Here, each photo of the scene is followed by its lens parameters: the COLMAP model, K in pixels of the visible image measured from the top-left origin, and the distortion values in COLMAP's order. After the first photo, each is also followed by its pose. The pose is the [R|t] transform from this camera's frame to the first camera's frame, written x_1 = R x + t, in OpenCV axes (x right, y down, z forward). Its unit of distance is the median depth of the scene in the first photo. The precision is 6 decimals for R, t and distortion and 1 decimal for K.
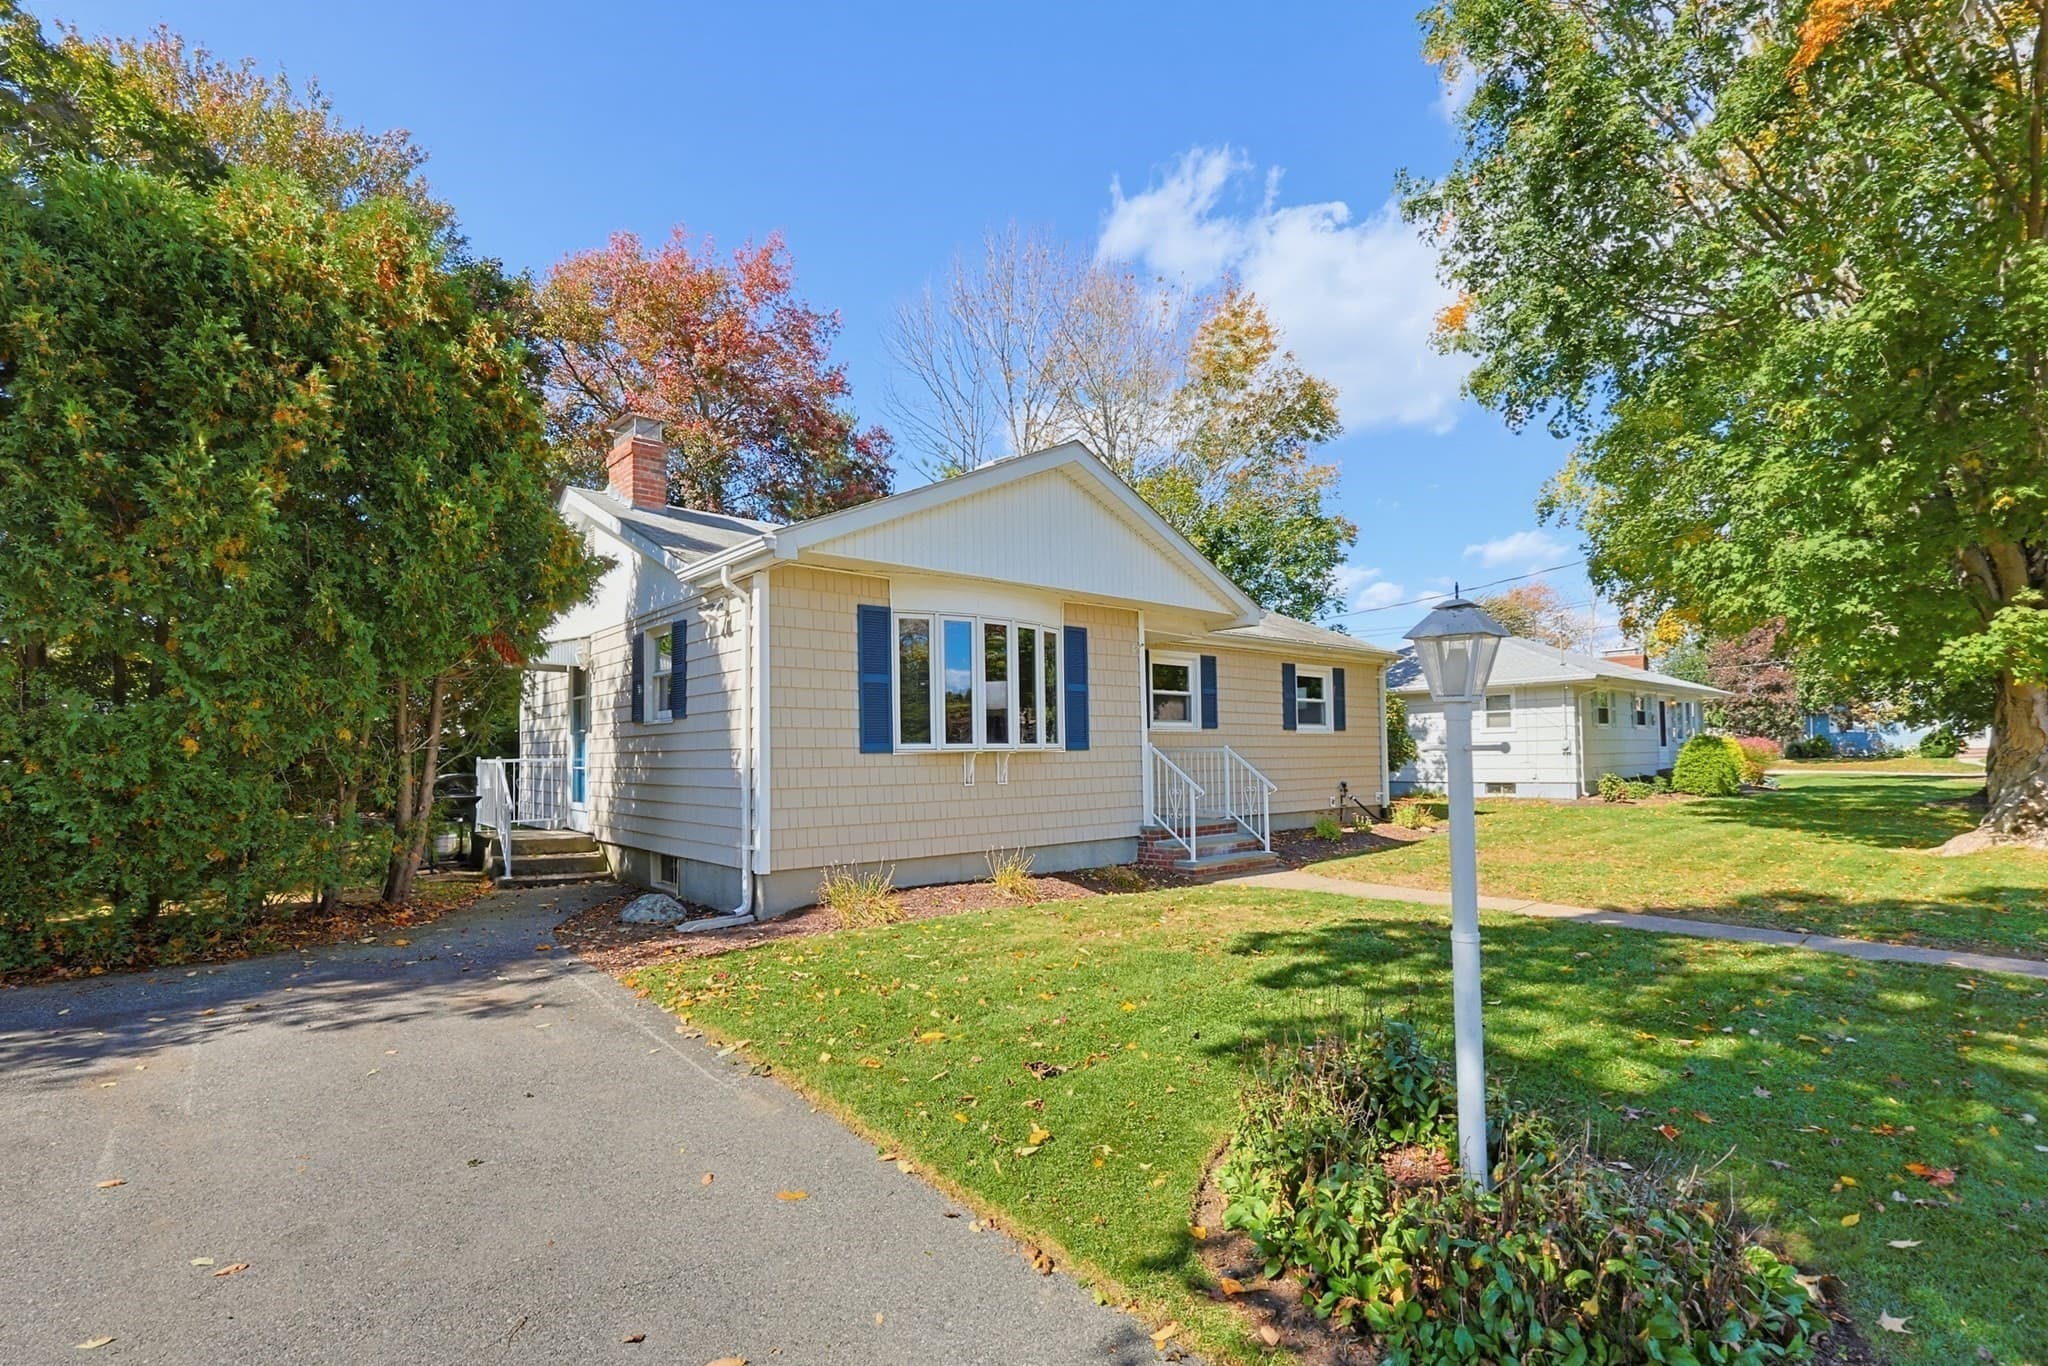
lens RADIAL K [[897.6, 0, 1006.7], [0, 897.6, 728.3], [0, 0, 1]] dist [-0.000435, 0.000634]
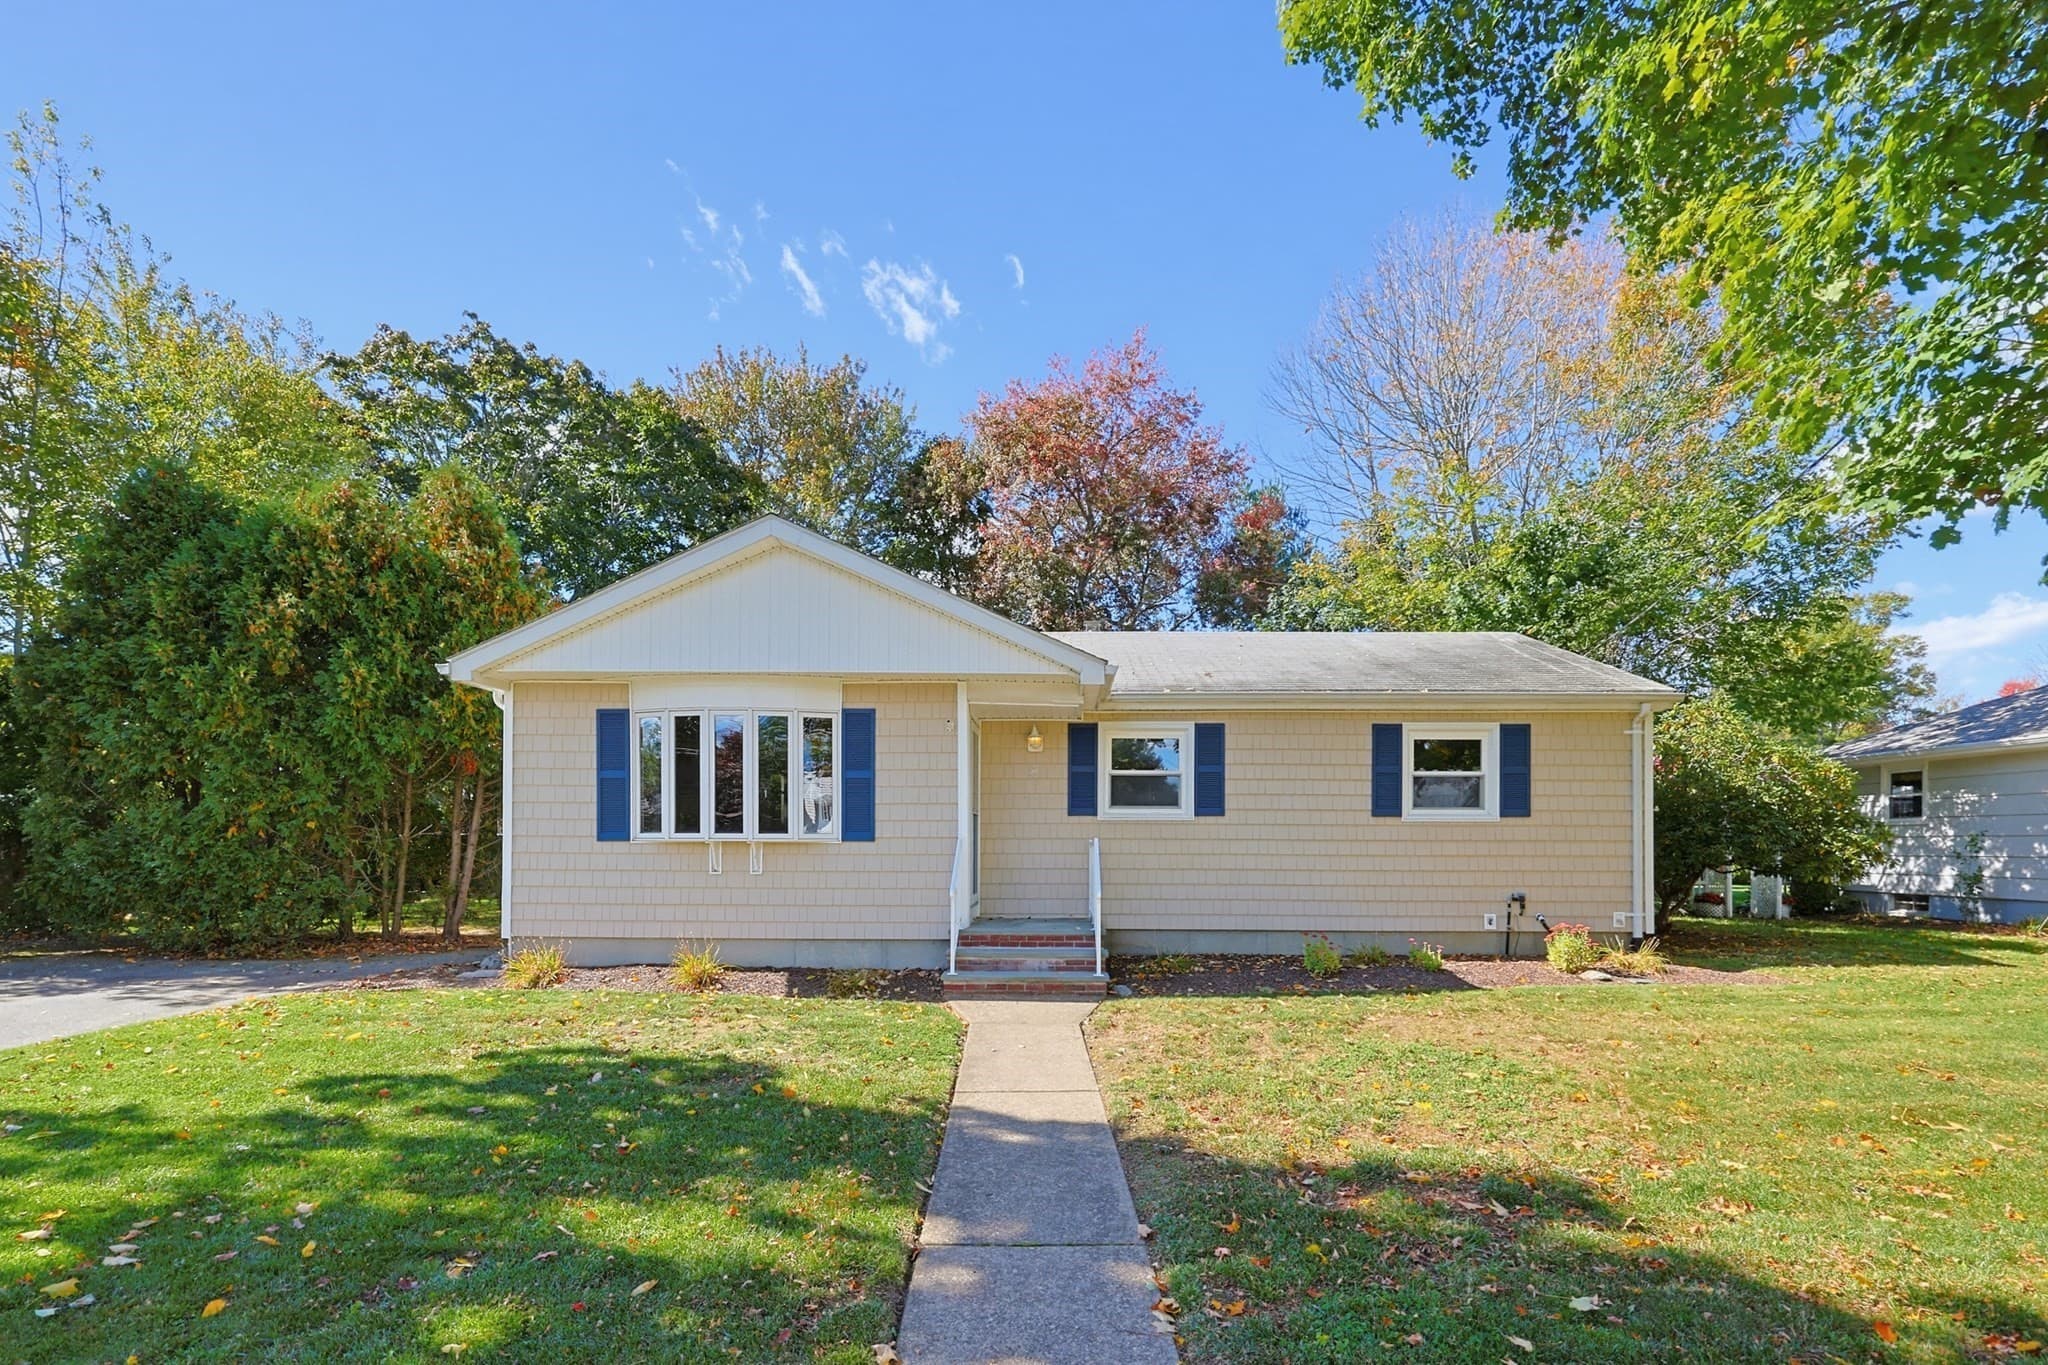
lens RADIAL K [[880.9, 0, 1024.9], [0, 880.9, 809.7], [0, 0, 1]] dist [-0.000777, -0.000008]
pose [[0.774069, -0.008042, -0.633050, 0.791941], [0.006271, 0.999968, -0.005035, -0.002447], [0.633071, -0.000072, 0.774094, 0.397408]]
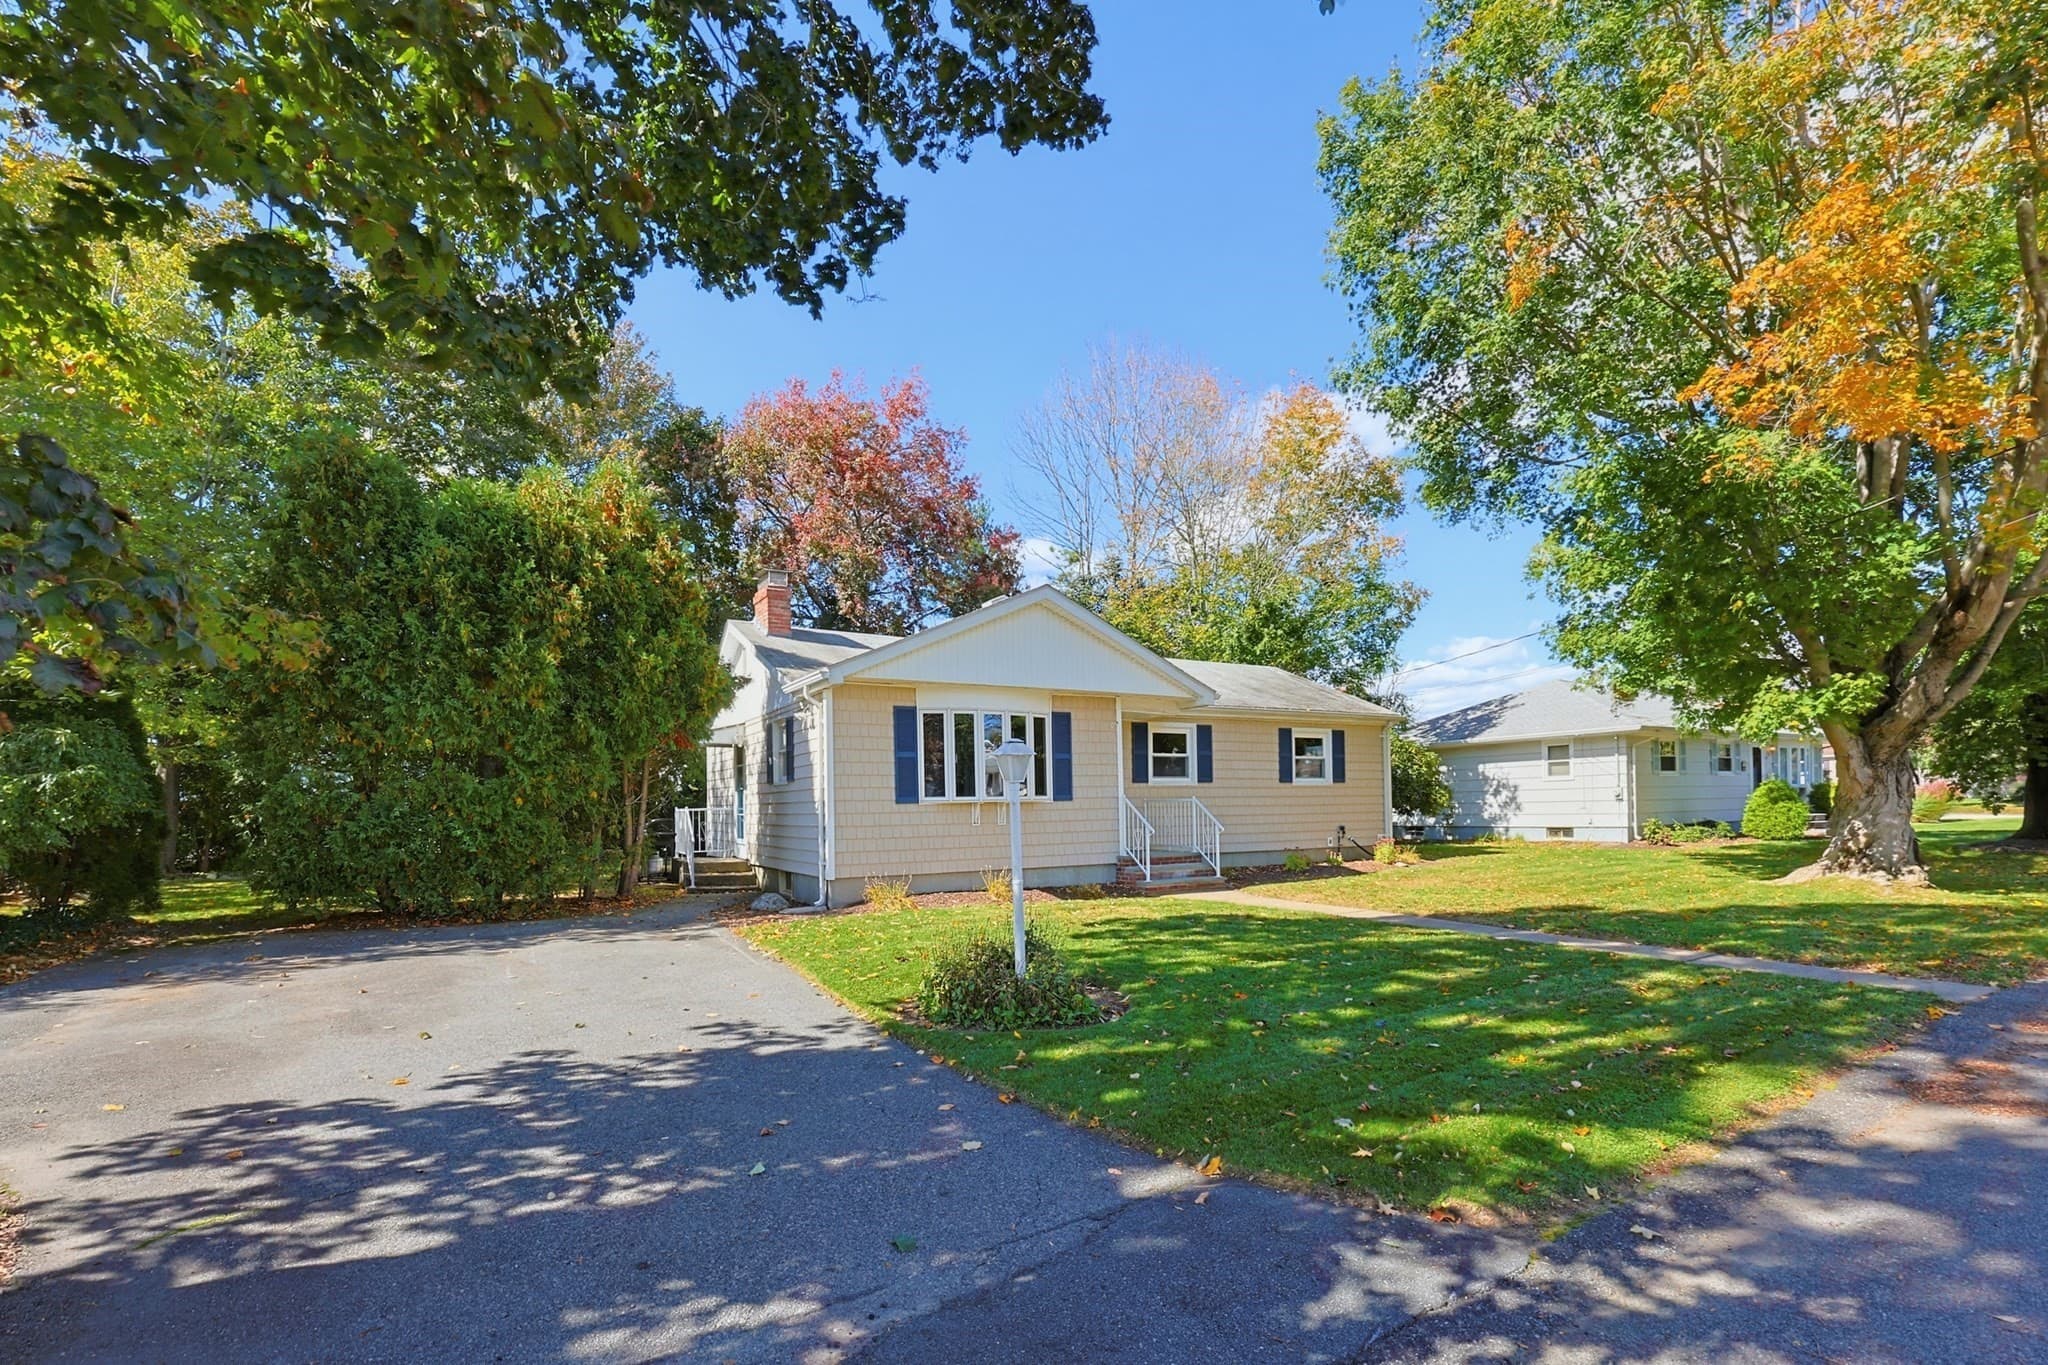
lens RADIAL K [[880.9, 0, 1024.9], [0, 880.9, 809.7], [0, 0, 1]] dist [-0.000777, -0.000008]
pose [[0.983964, -0.003328, -0.178339, 0.264448], [0.009886, 0.999307, 0.035894, -0.011142], [0.178096, -0.037082, 0.983314, -0.360973]]
